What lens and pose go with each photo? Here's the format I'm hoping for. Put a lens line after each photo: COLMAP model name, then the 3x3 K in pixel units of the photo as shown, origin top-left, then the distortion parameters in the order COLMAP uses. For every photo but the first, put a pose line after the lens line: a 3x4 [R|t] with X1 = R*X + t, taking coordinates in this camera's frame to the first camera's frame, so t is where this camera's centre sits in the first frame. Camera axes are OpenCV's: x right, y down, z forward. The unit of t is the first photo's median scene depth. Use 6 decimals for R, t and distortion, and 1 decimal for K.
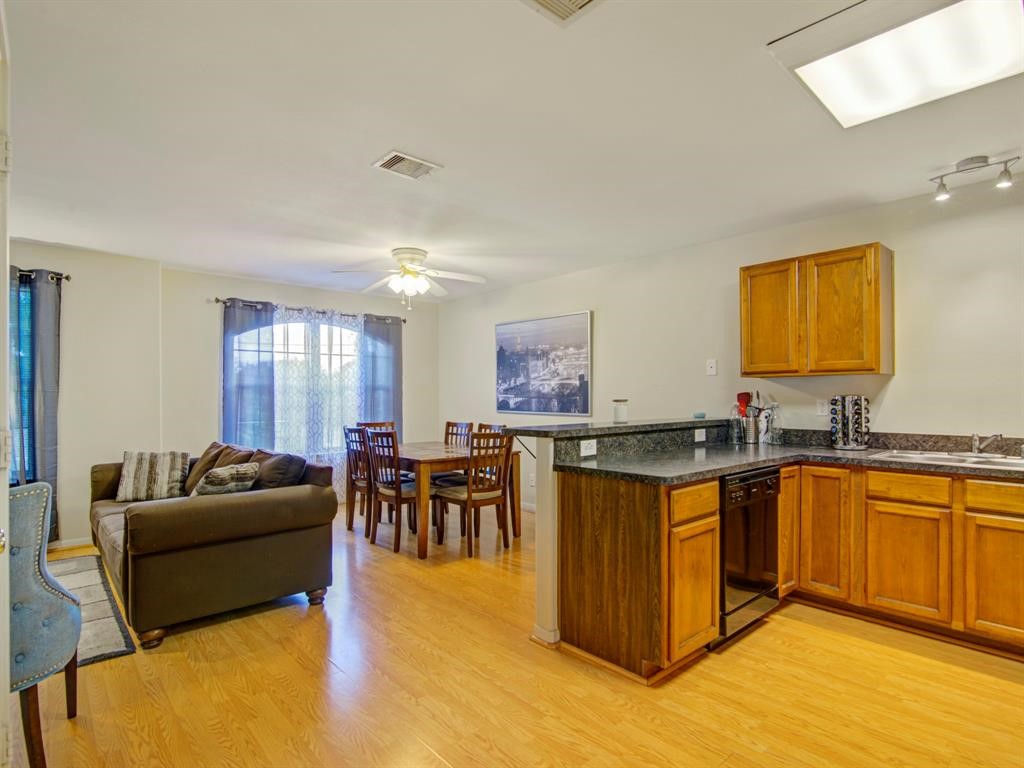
lens RADIAL K [[546.2, 0, 524.5], [0, 546.2, 399.5], [0, 0, 1]] dist [-0.014966, 0.000038]
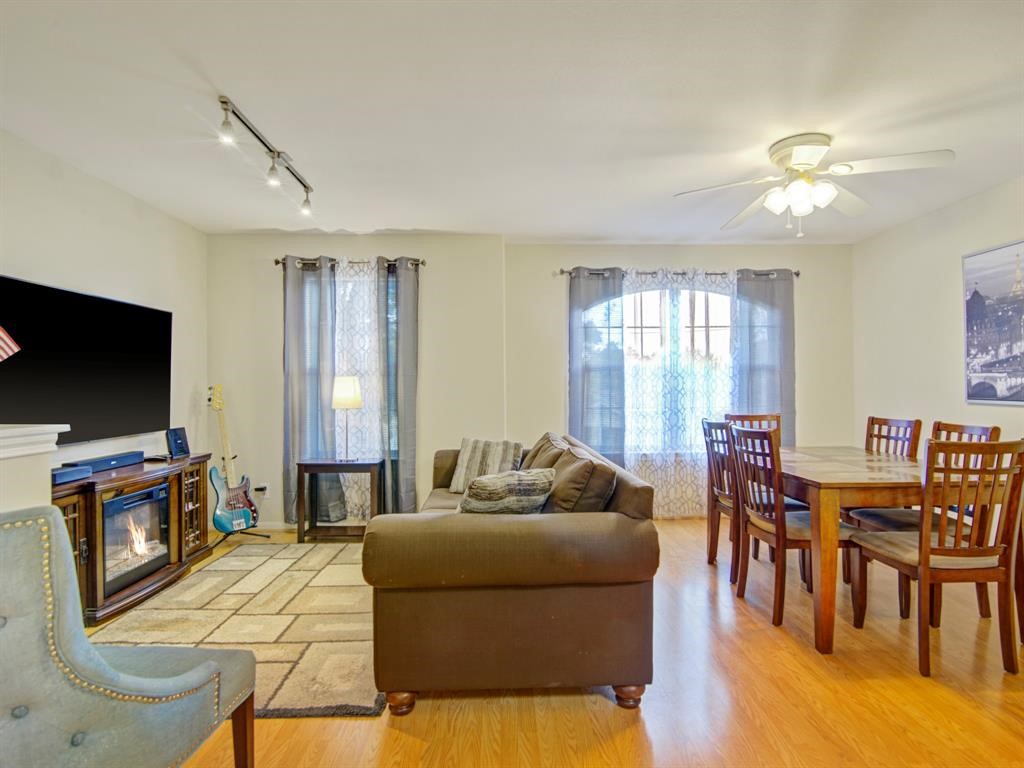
lens RADIAL K [[551.3, 0, 500.4], [0, 551.3, 385.7], [0, 0, 1]] dist [-0.019224, -0.000408]
pose [[0.749081, -0.004553, -0.662462, -0.054942], [0.000597, 0.999981, -0.006197, 0.010593], [0.662478, 0.004247, 0.749070, 0.310883]]
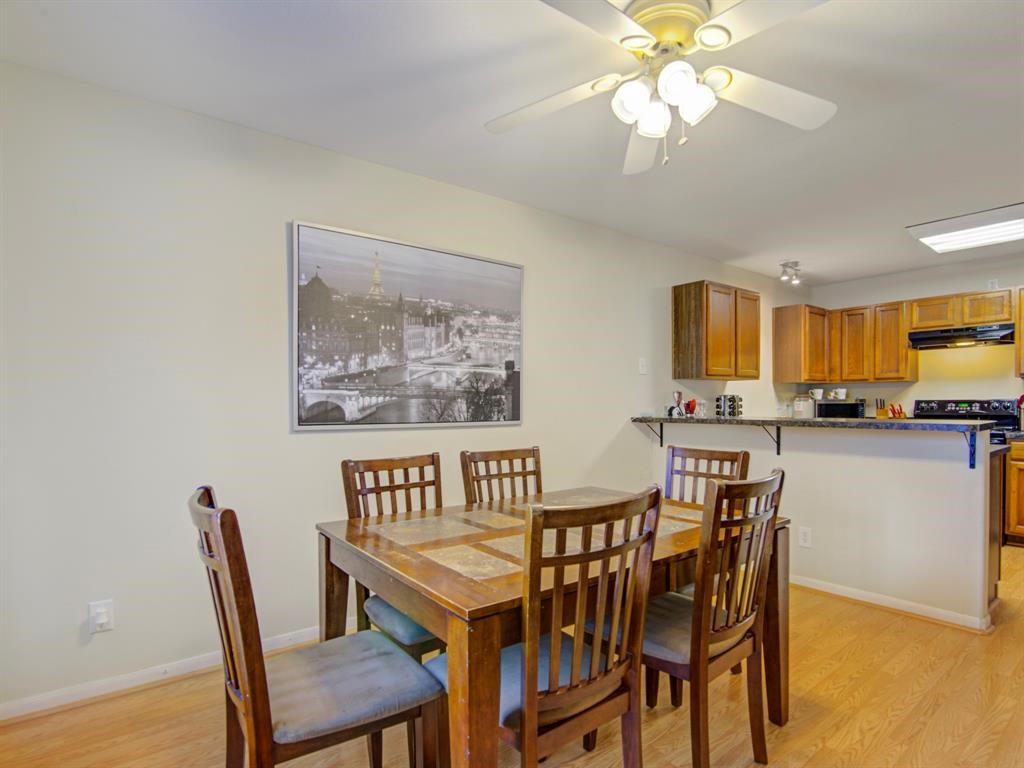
lens RADIAL K [[546.2, 0, 524.5], [0, 546.2, 399.5], [0, 0, 1]] dist [-0.014966, 0.000038]
pose [[0.055785, 0.008275, 0.998408, -0.643287], [0.014907, 0.999847, -0.009120, 0.007196], [-0.998331, 0.015392, 0.055654, 1.131433]]
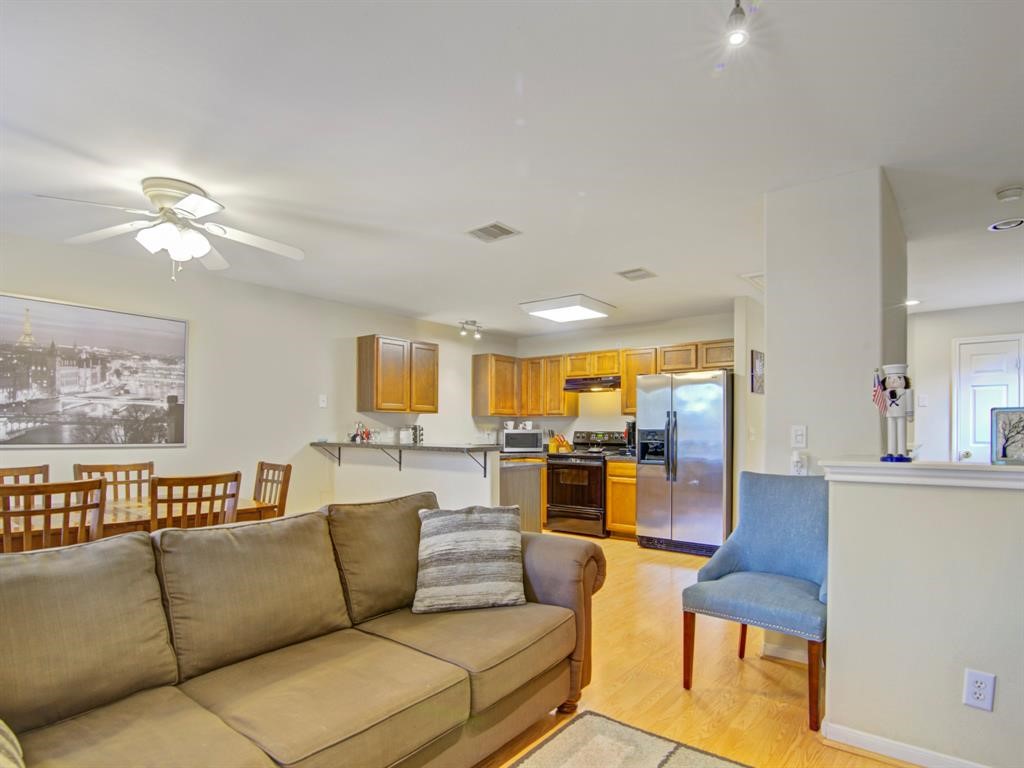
lens RADIAL K [[559.6, 0, 525.0], [0, 559.6, 427.6], [0, 0, 1]] dist [-0.014642, -0.000044]
pose [[-0.172447, 0.005989, 0.985001, -0.953296], [0.001902, 0.999982, -0.005747, 0.008720], [-0.985017, 0.000883, -0.172456, 0.749487]]
